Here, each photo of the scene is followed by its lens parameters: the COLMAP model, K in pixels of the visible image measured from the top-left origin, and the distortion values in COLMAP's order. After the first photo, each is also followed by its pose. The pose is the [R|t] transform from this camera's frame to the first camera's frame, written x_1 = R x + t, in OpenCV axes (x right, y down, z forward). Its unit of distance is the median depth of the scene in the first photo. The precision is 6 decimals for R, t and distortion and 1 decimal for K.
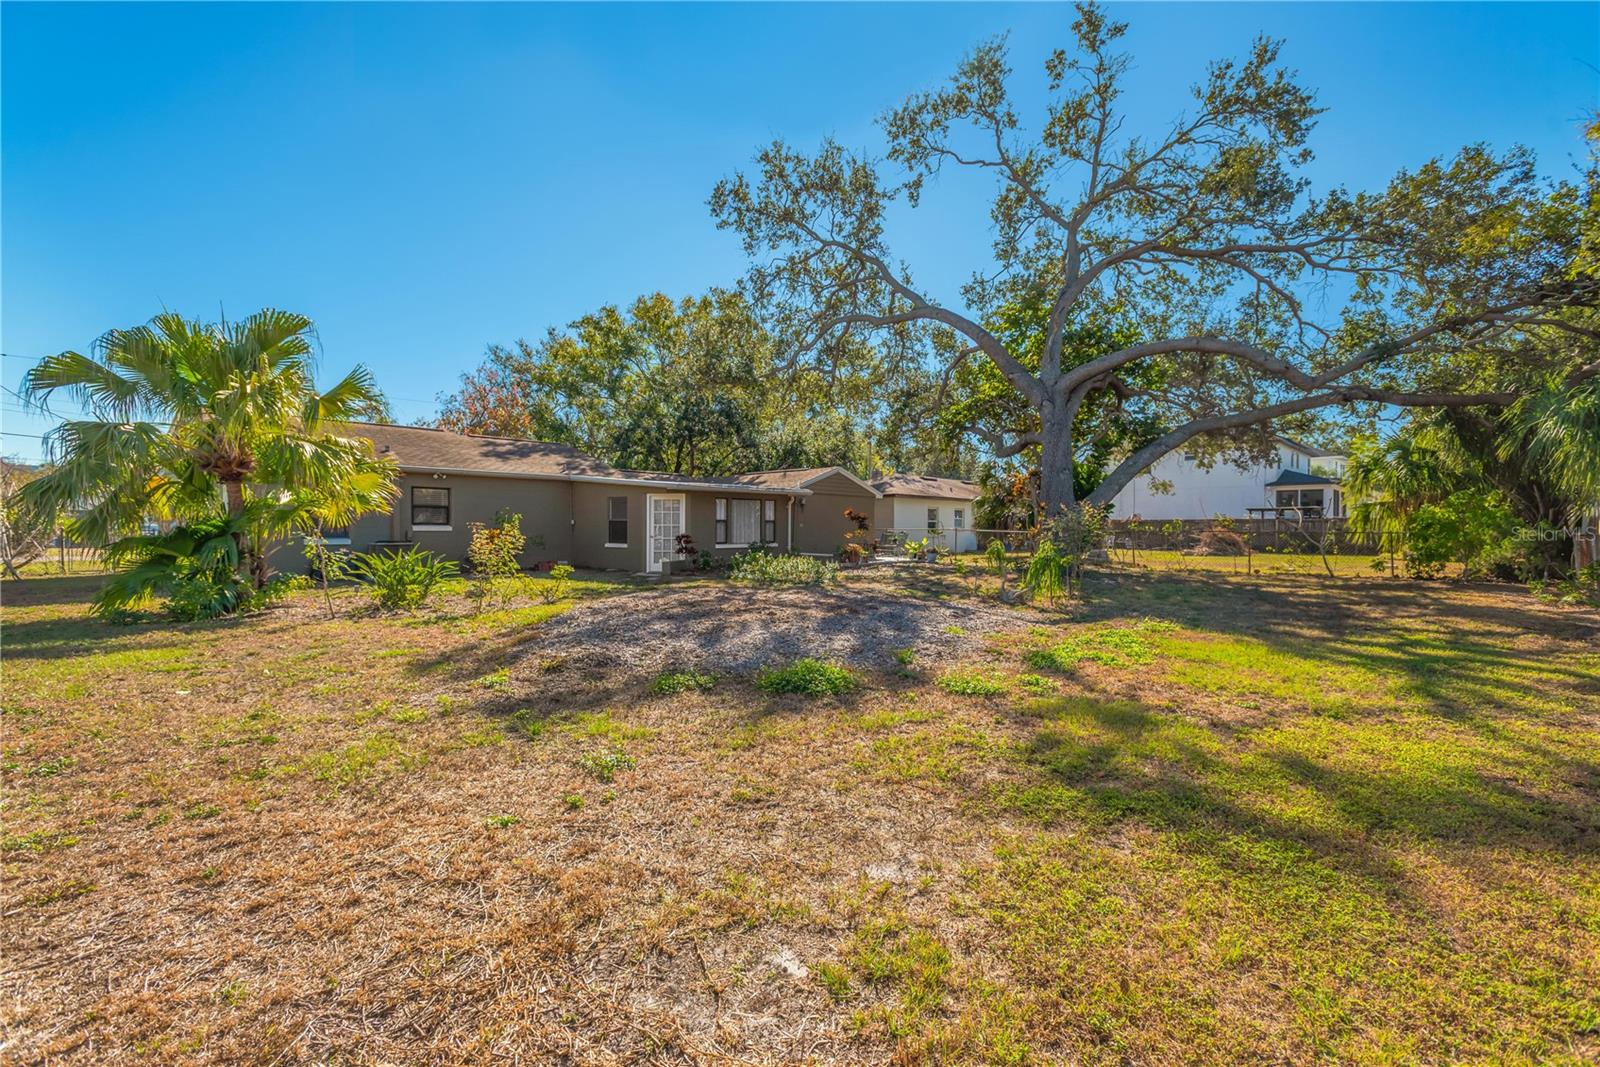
lens RADIAL K [[732.3, 0, 800.0], [0, 732.3, 533.5], [0, 0, 1]] dist [0.009621, -0.000511]
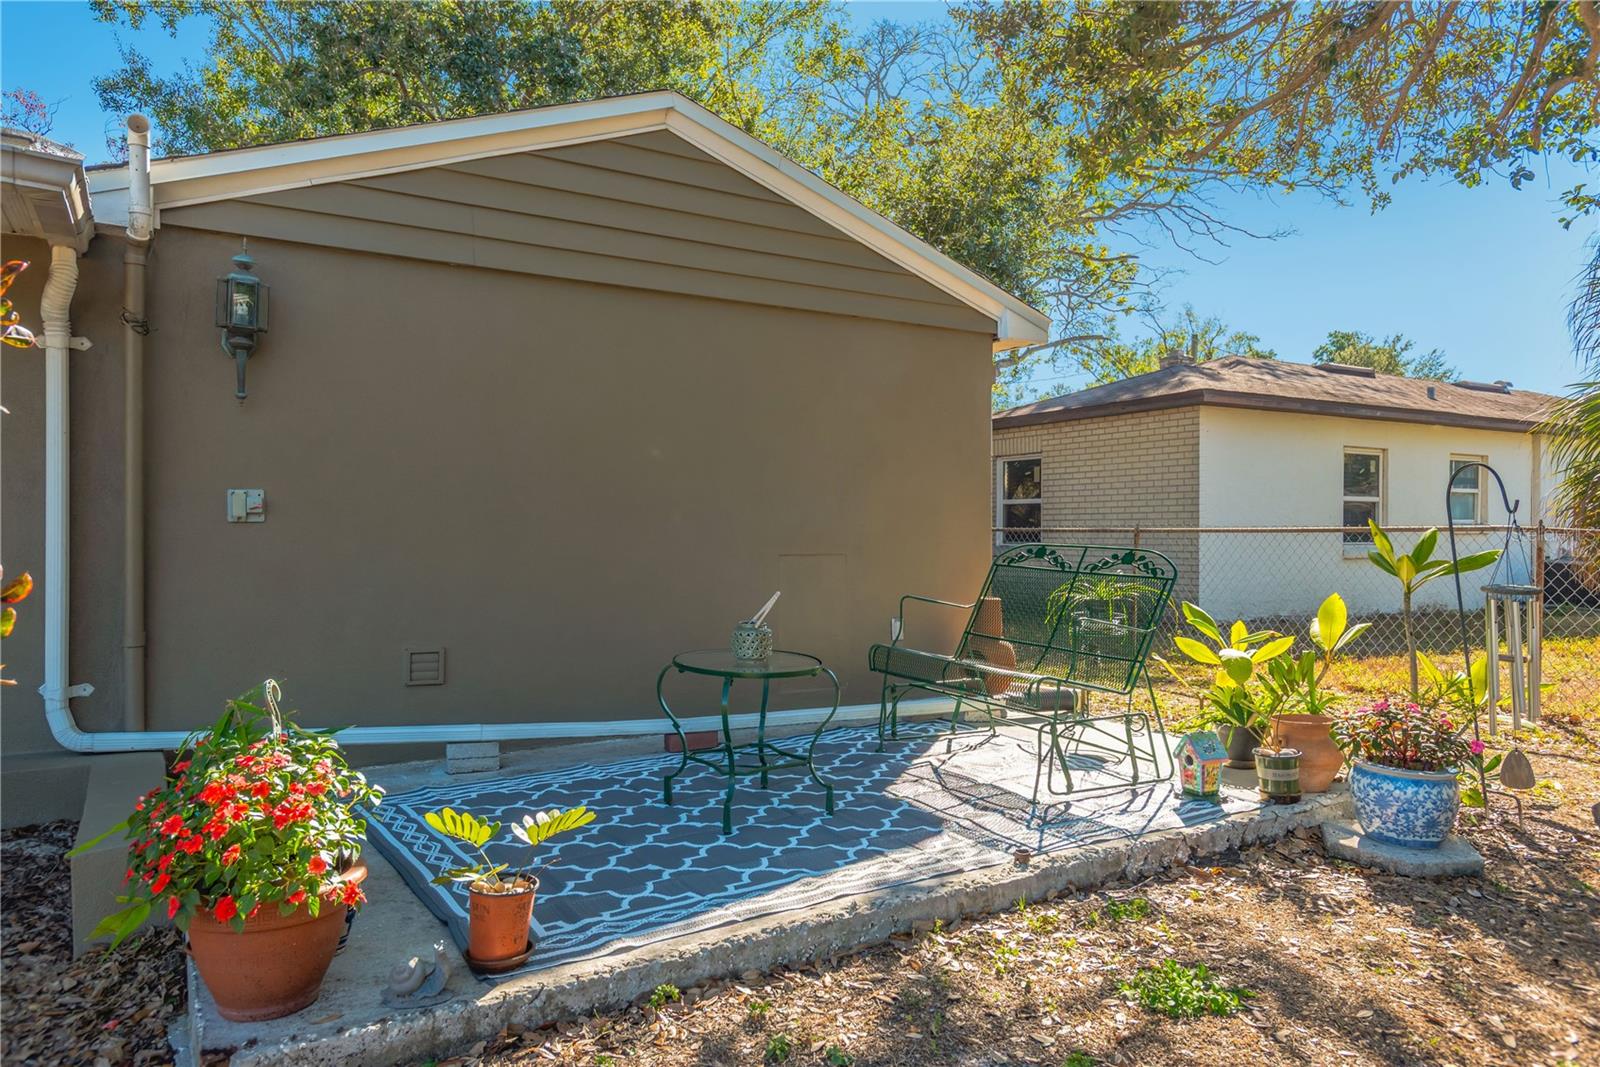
lens RADIAL K [[1086.2, 0, 776.9], [0, 1086.2, 525.2], [0, 0, 1]] dist [0.026606, -0.001207]
pose [[0.956550, -0.002829, -0.291556, 0.148315], [0.001176, 0.999982, -0.005845, -0.006440], [0.291568, 0.005248, 0.956536, 0.887099]]
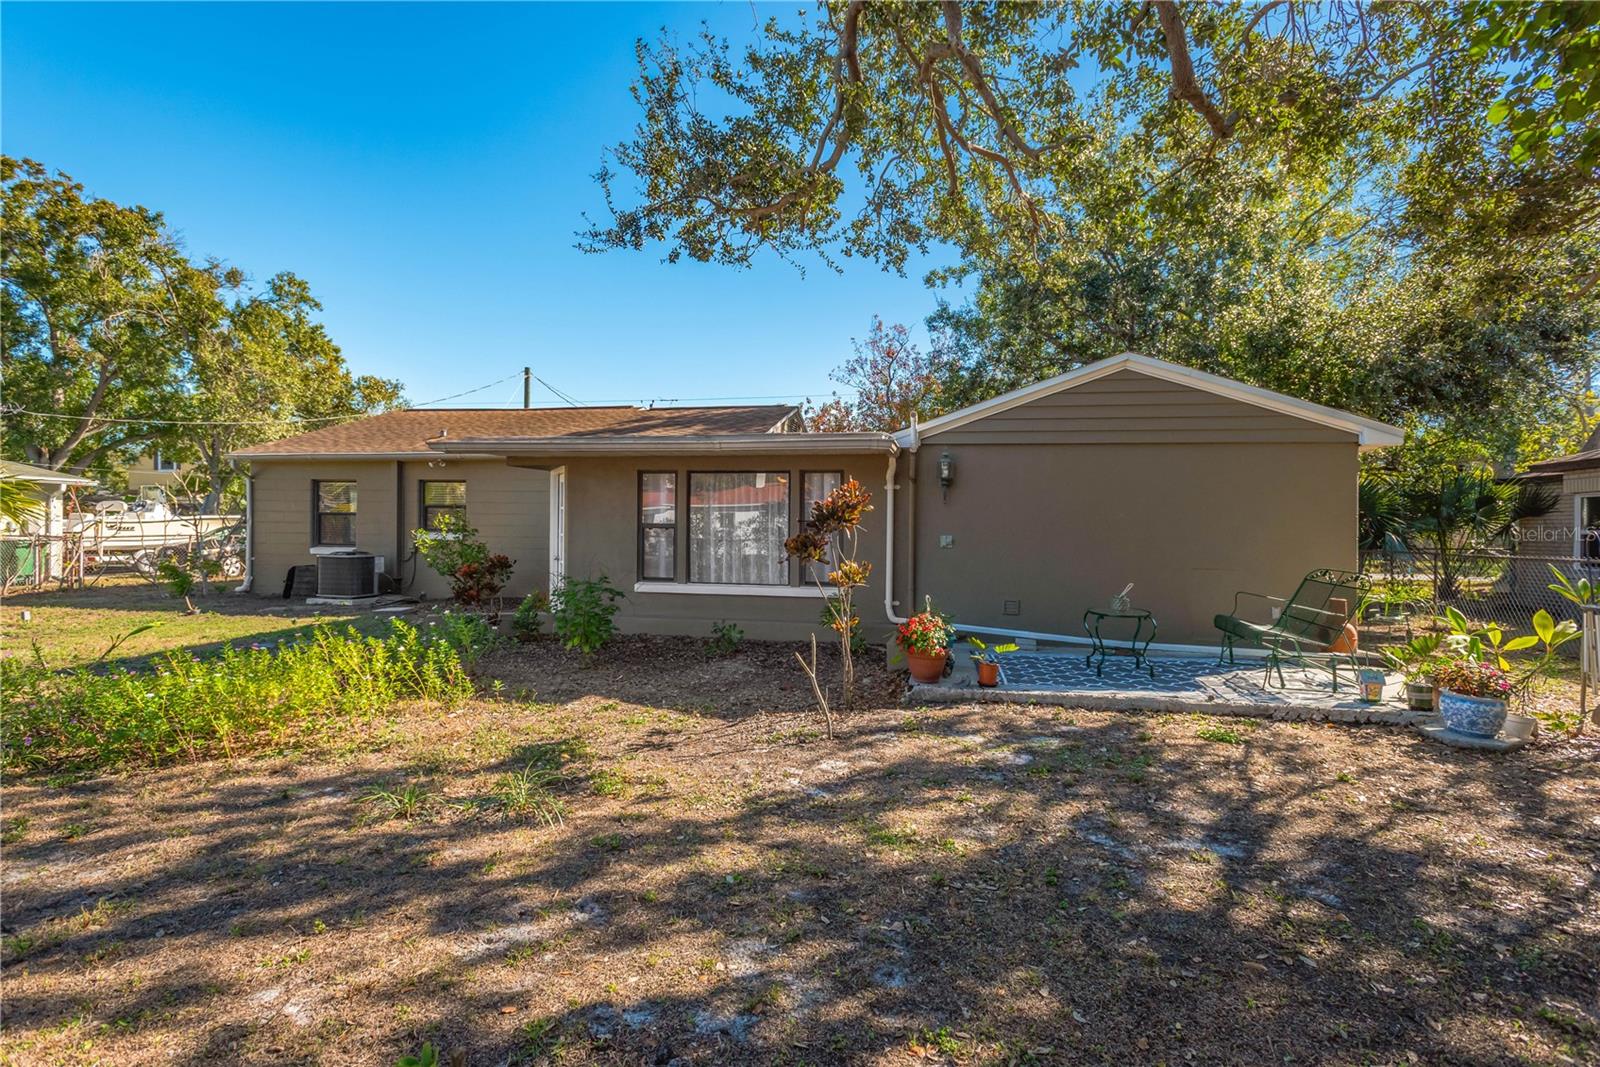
lens RADIAL K [[748.0, 0, 801.7], [0, 748.0, 529.7], [0, 0, 1]] dist [0.005634, -0.000123]
pose [[0.518002, 0.004323, -0.855369, 0.277658], [-0.018226, 0.999816, -0.005984, -0.013417], [0.855185, 0.018690, 0.517985, 0.795339]]
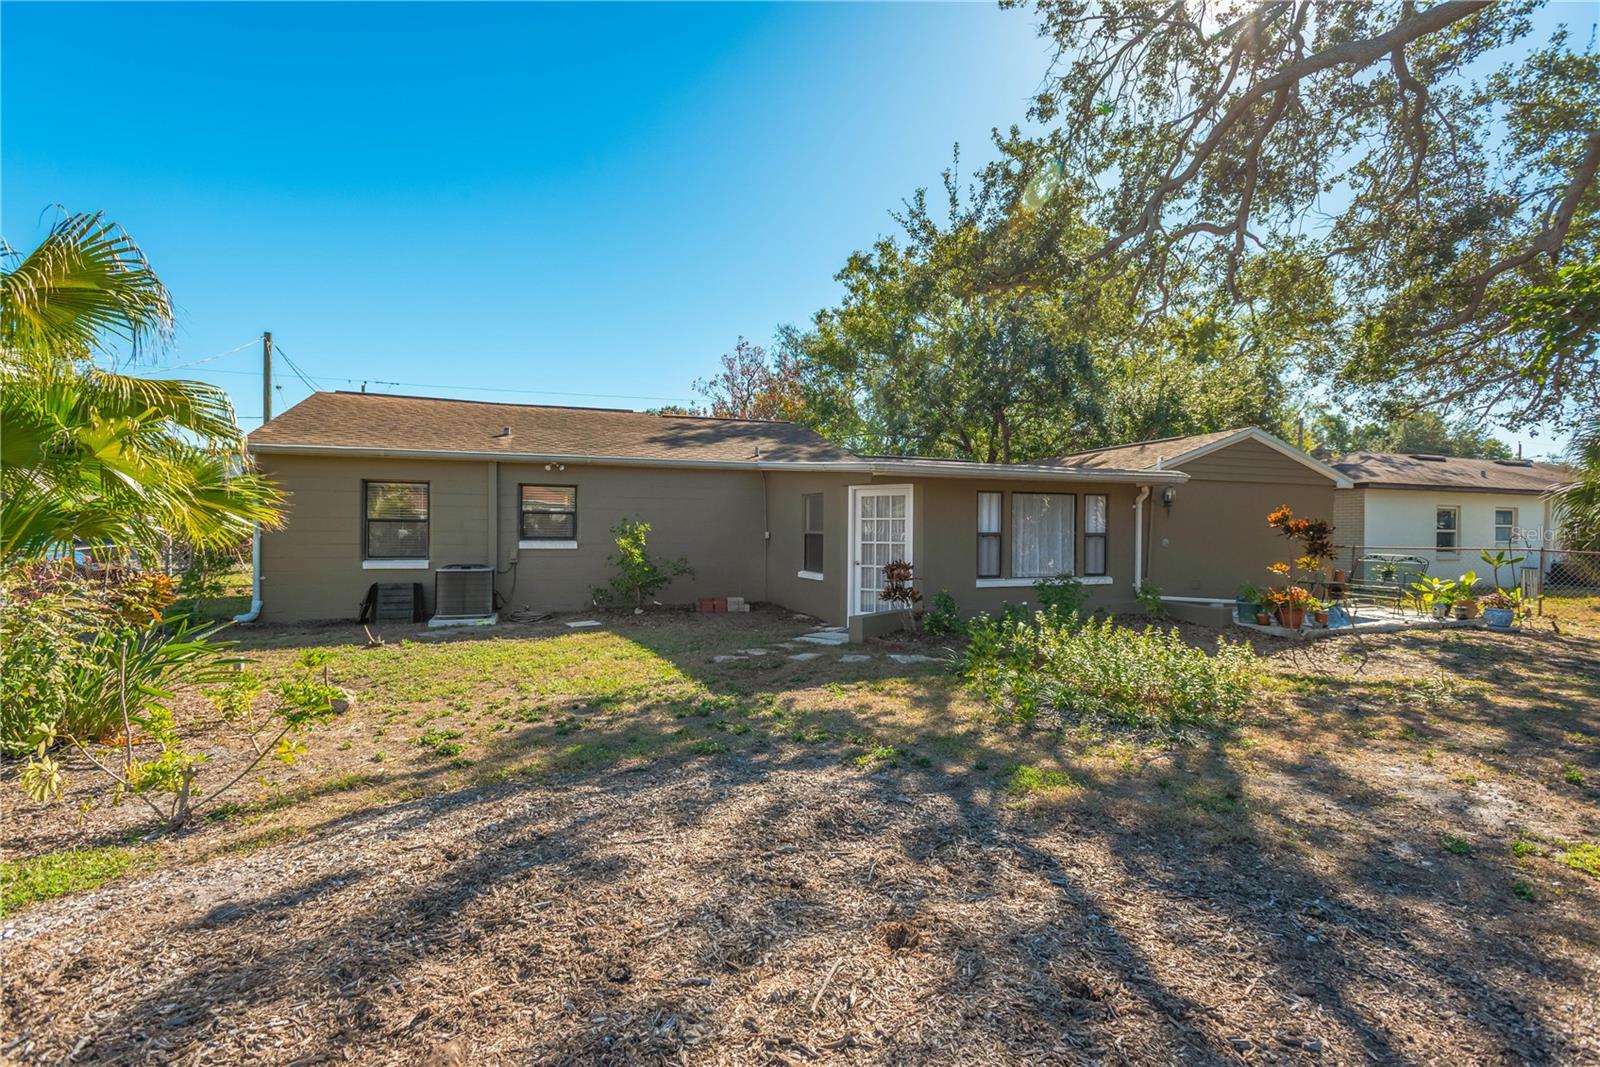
lens RADIAL K [[737.3, 0, 793.4], [0, 737.3, 536.4], [0, 0, 1]] dist [0.005968, 0.000334]
pose [[0.879733, 0.005385, -0.475438, 0.019040], [-0.007448, 0.999969, -0.002454, -0.012881], [0.475410, 0.005700, 0.879746, 0.438062]]
